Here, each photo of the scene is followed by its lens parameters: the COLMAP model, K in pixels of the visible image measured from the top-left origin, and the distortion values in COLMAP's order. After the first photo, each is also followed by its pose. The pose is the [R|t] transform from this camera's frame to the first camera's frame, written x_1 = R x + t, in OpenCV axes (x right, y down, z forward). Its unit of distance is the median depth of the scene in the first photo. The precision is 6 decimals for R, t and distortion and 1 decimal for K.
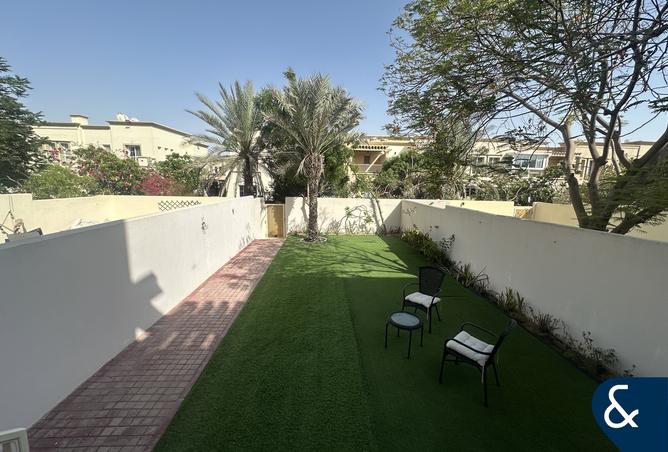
lens RADIAL K [[277.2, 0, 333.9], [0, 277.2, 225.9], [0, 0, 1]] dist [-0.000221, -0.000021]
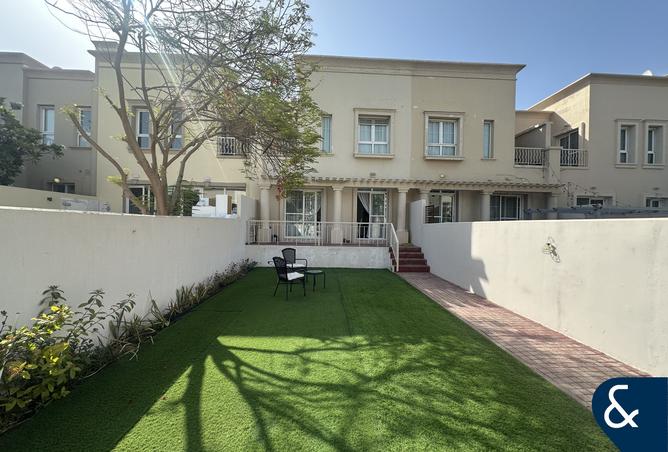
lens RADIAL K [[277.2, 0, 335.3], [0, 277.2, 225.6], [0, 0, 1]] dist [-0.000221, -0.000021]
pose [[-0.999052, -0.043498, -0.001766, 0.073844], [-0.043189, 0.985226, 0.165722, -0.128011], [-0.005469, 0.165641, -0.986171, 1.415825]]
